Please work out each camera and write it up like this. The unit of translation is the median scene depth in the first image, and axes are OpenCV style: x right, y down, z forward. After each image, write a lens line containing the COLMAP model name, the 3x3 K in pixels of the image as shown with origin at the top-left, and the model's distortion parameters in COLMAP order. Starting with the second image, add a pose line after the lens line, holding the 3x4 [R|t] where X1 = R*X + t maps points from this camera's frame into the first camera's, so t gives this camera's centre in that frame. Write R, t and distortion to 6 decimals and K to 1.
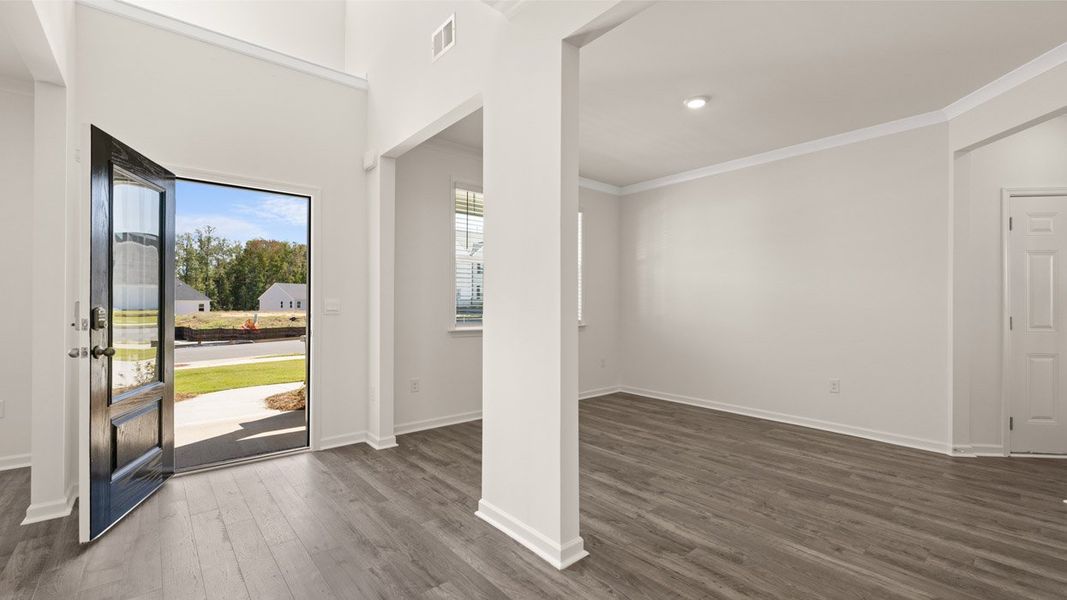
lens RADIAL K [[454.8, 0, 520.0], [0, 454.8, 304.6], [0, 0, 1]] dist [0.002657, 0.000338]
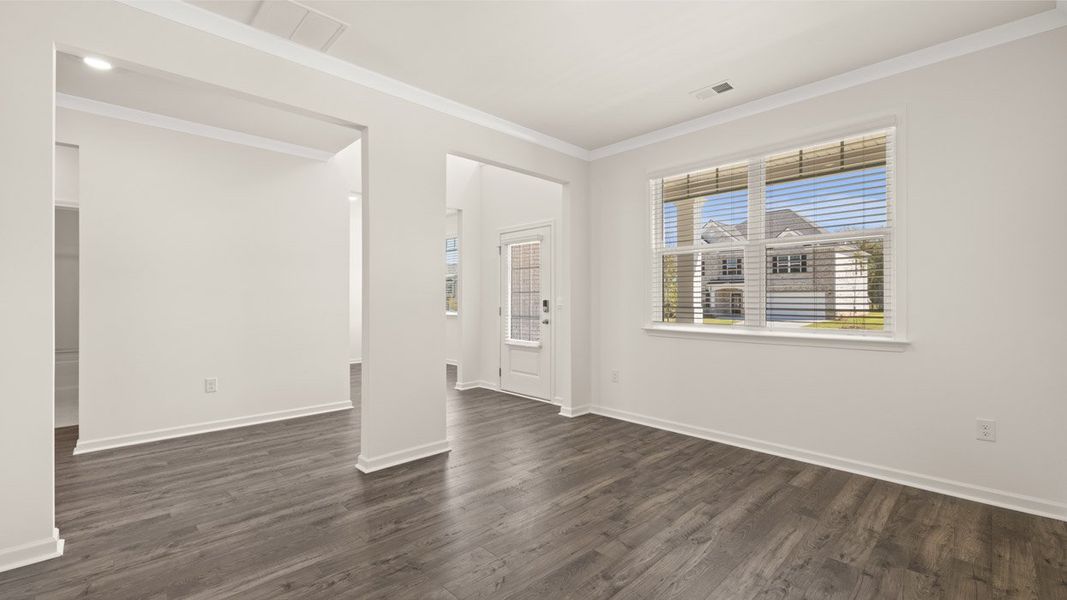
lens RADIAL K [[445.6, 0, 531.6], [0, 445.6, 298.3], [0, 0, 1]] dist [-0.000403, 0.000021]
pose [[0.068480, -0.011039, -0.997591, 1.234214], [-0.002451, 0.999934, -0.011234, 0.008018], [0.997650, 0.003214, 0.068448, 1.101193]]
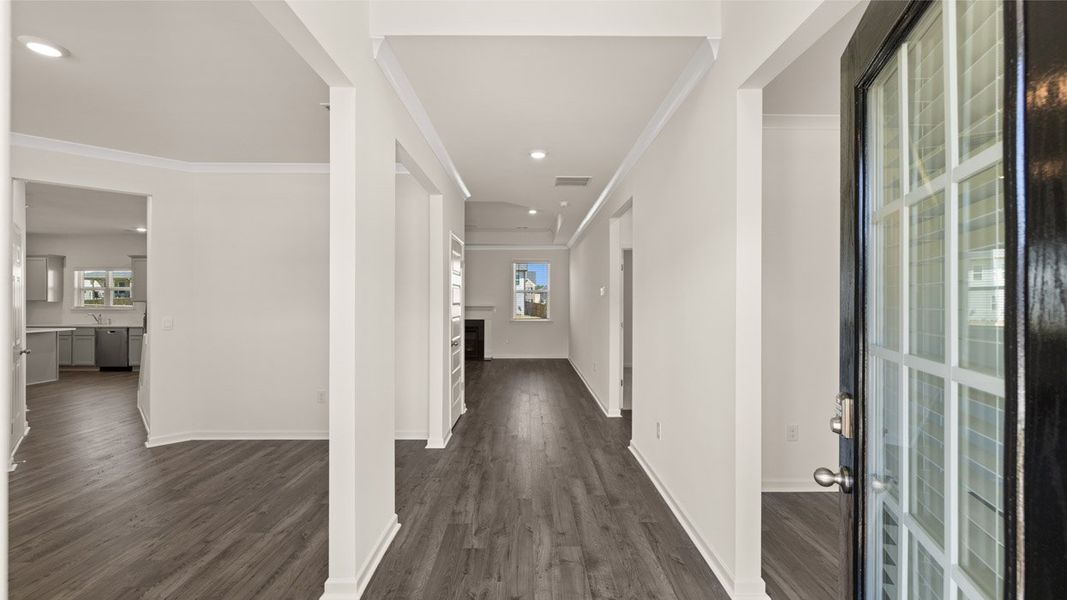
lens RADIAL K [[431.2, 0, 535.6], [0, 431.2, 301.4], [0, 0, 1]] dist [0.001127, 0.000293]
pose [[-0.785236, -0.006394, 0.619164, -0.776318], [-0.005326, 0.999979, 0.003573, -0.086751], [-0.619174, -0.000492, -0.785254, 1.309822]]
